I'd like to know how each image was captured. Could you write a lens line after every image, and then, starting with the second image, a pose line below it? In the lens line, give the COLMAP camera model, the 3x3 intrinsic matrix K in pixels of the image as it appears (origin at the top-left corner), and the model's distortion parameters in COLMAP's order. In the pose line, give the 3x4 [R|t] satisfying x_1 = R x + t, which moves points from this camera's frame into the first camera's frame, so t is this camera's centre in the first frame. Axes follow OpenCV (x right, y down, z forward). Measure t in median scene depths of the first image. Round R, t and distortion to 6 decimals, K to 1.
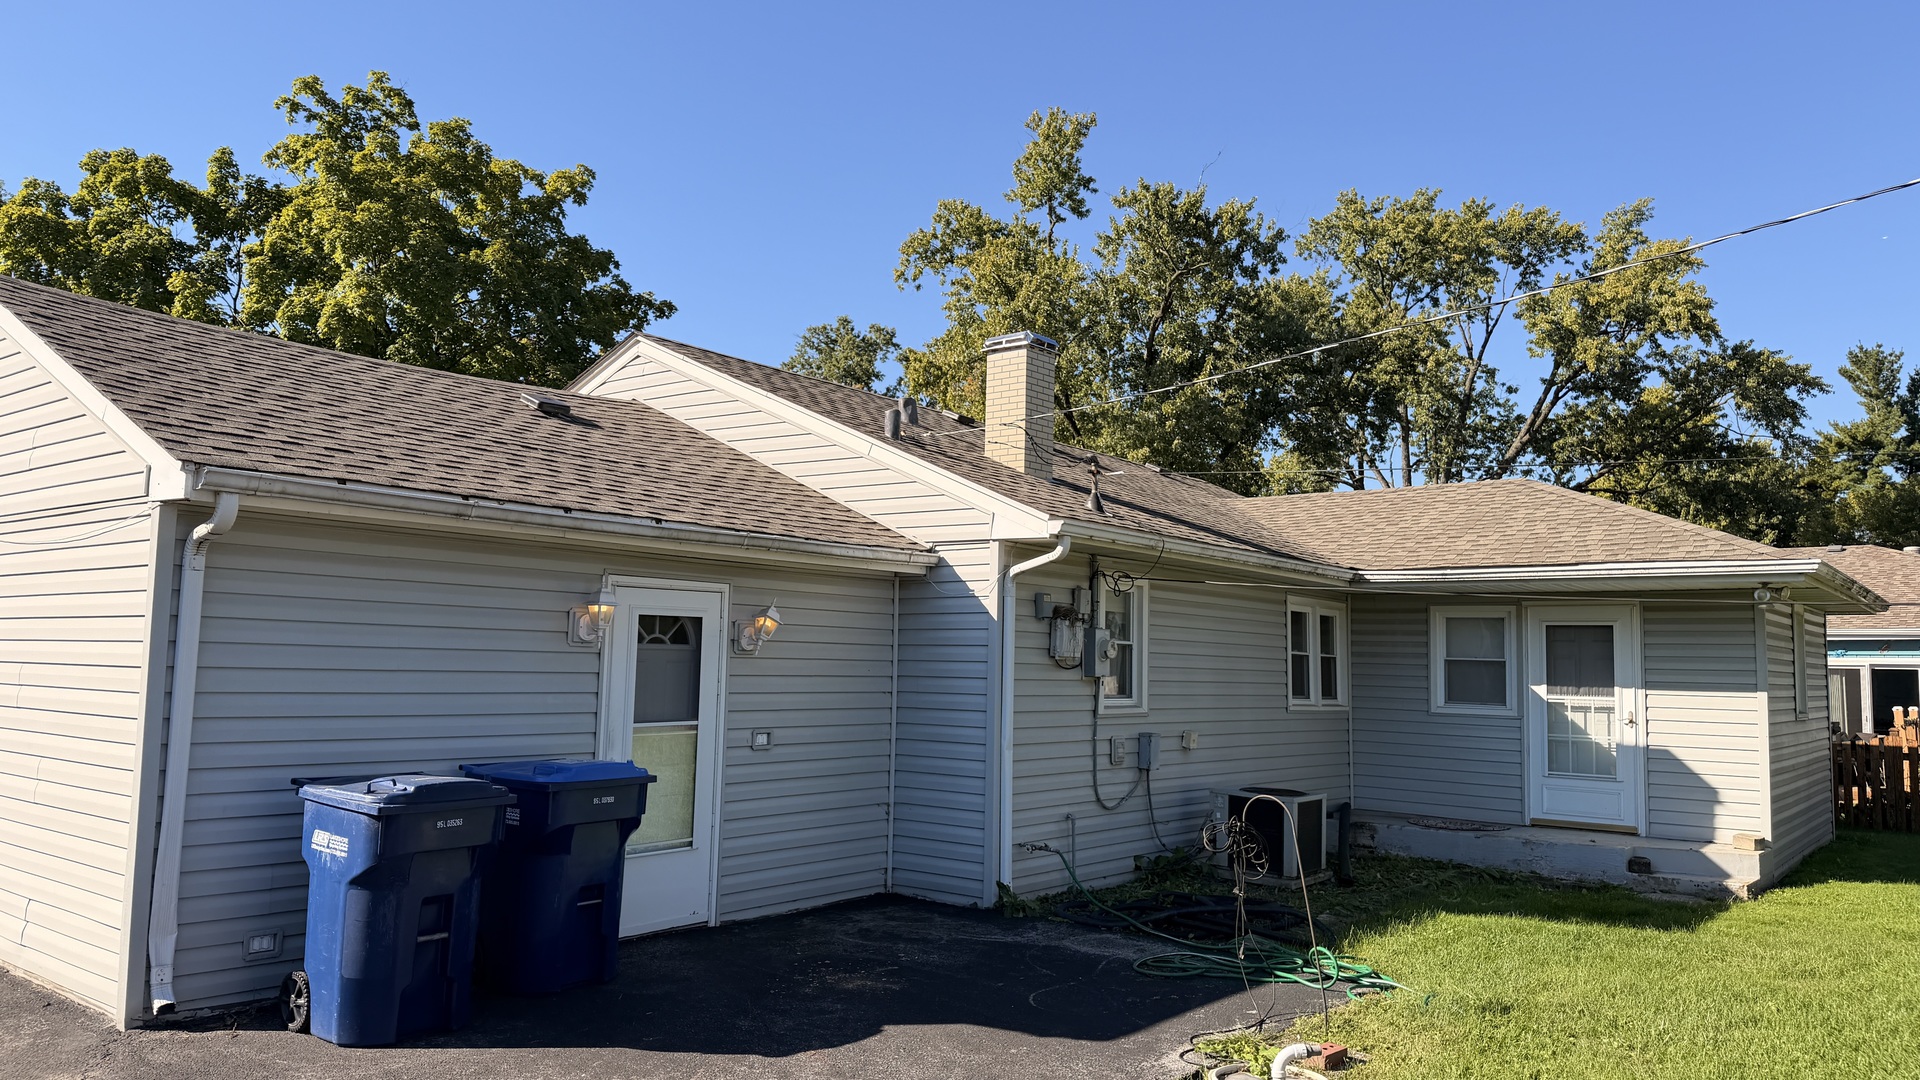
lens RADIAL K [[1306.7, 0, 960.0], [0, 1306.7, 540.0], [0, 0, 1]] dist [0.129811, -0.183032]
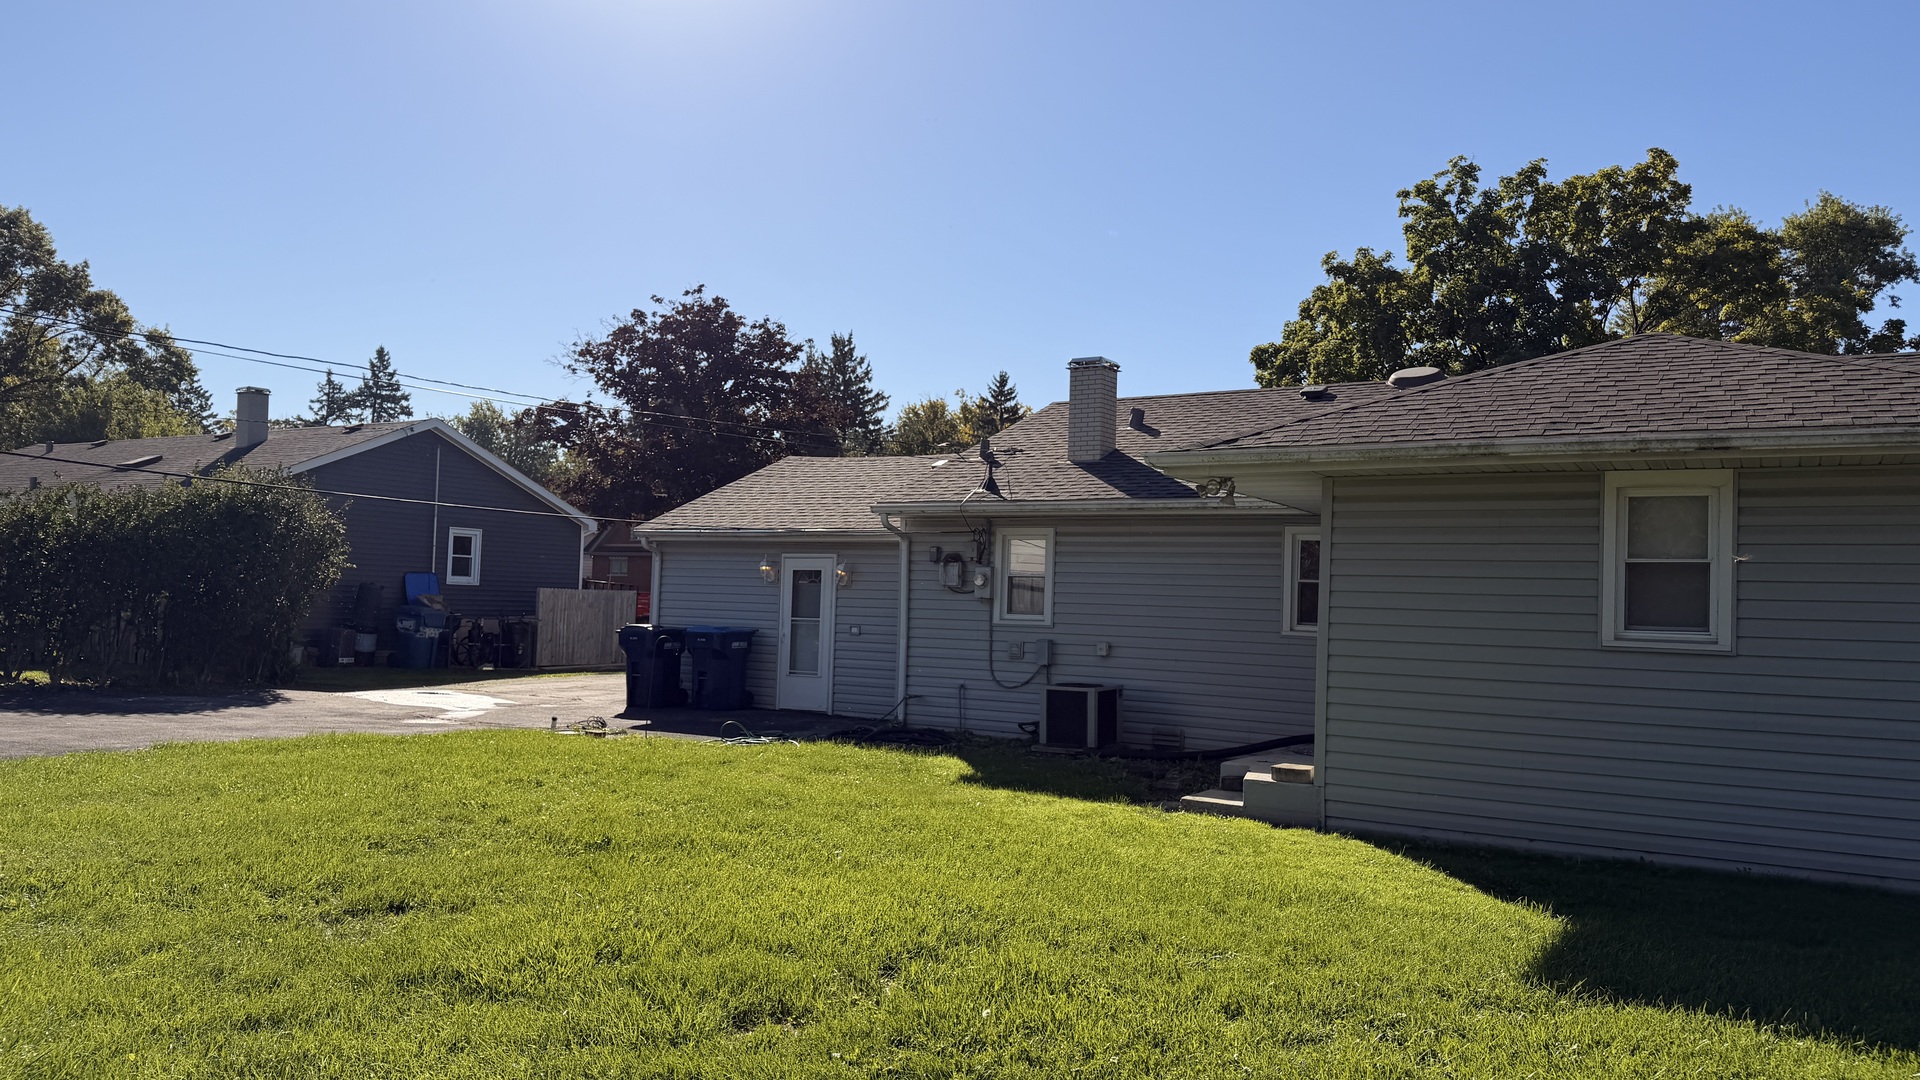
lens RADIAL K [[1306.7, 0, 960.0], [0, 1306.7, 540.0], [0, 0, 1]] dist [0.129811, -0.183032]
pose [[0.097535, -0.076300, -0.992303, 1.645554], [0.063163, 0.995521, -0.070339, 0.147184], [0.993226, -0.055816, 0.101917, 0.852802]]
